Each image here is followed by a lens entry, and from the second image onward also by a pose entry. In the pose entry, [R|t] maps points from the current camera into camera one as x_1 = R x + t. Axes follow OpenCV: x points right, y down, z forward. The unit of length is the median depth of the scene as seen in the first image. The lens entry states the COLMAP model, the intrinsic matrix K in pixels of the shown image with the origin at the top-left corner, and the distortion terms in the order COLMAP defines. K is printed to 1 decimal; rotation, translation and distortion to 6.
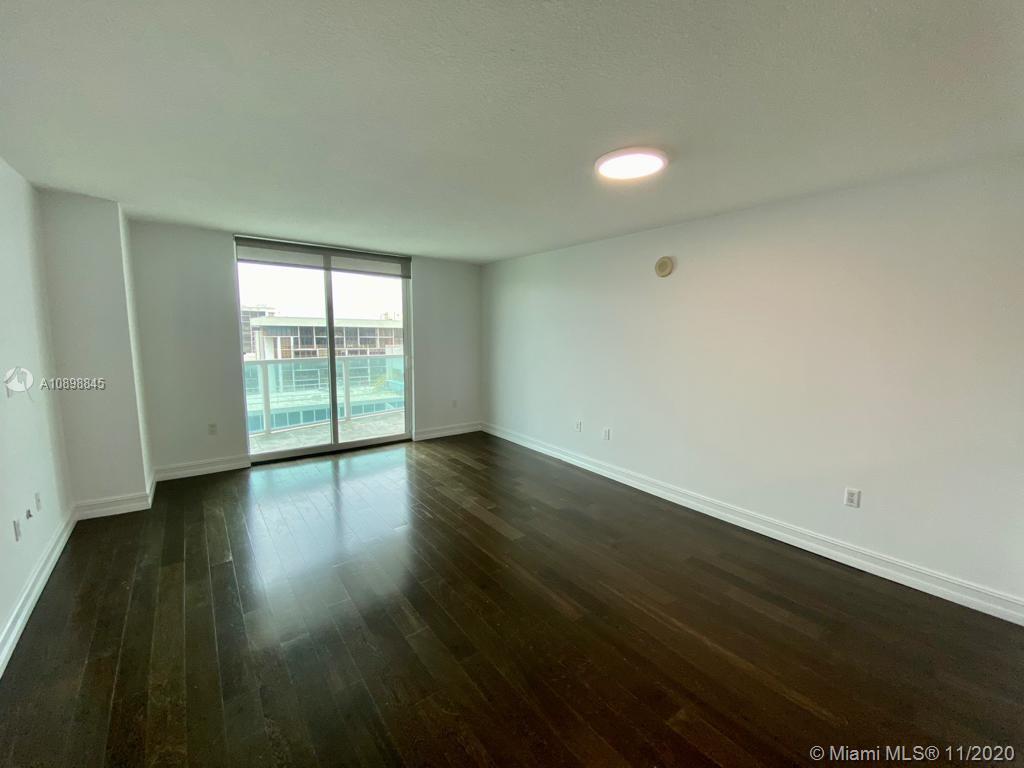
lens RADIAL K [[399.9, 0, 526.6], [0, 399.9, 385.1], [0, 0, 1]] dist [0.001381, -0.000040]
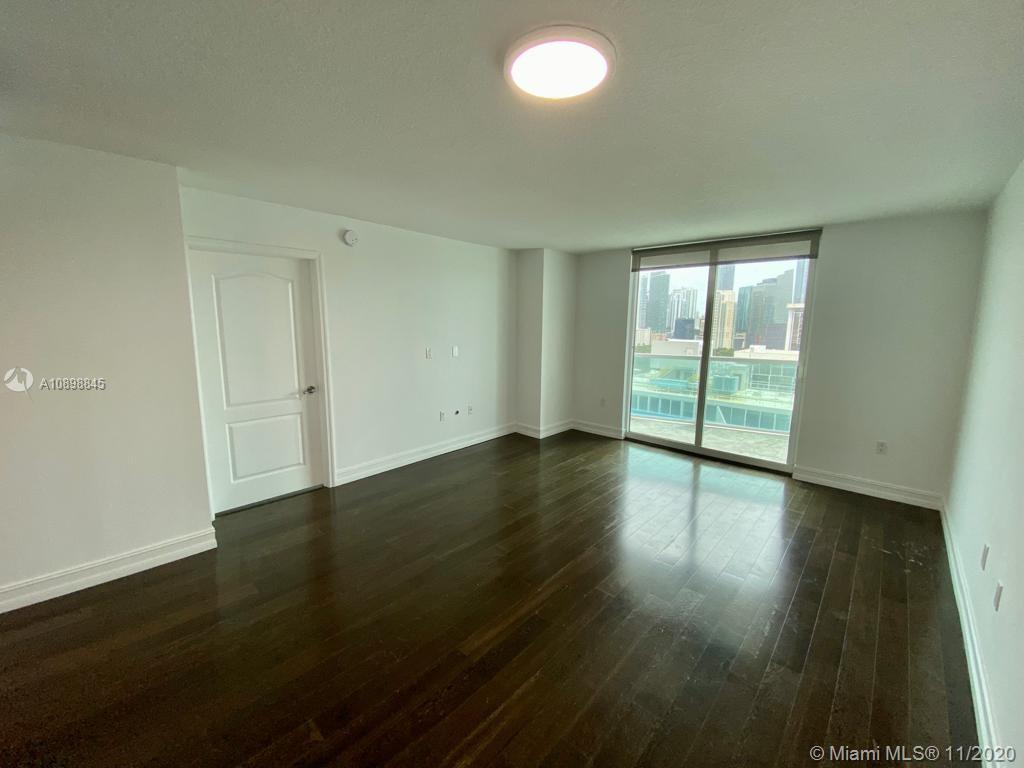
lens RADIAL K [[413.5, 0, 507.2], [0, 413.5, 385.2], [0, 0, 1]] dist [0.001408, -0.000024]
pose [[0.167913, 0.142978, -0.975378, 0.392756], [-0.144252, 0.982340, 0.119165, -0.050174], [0.975191, 0.120691, 0.185573, 0.351747]]
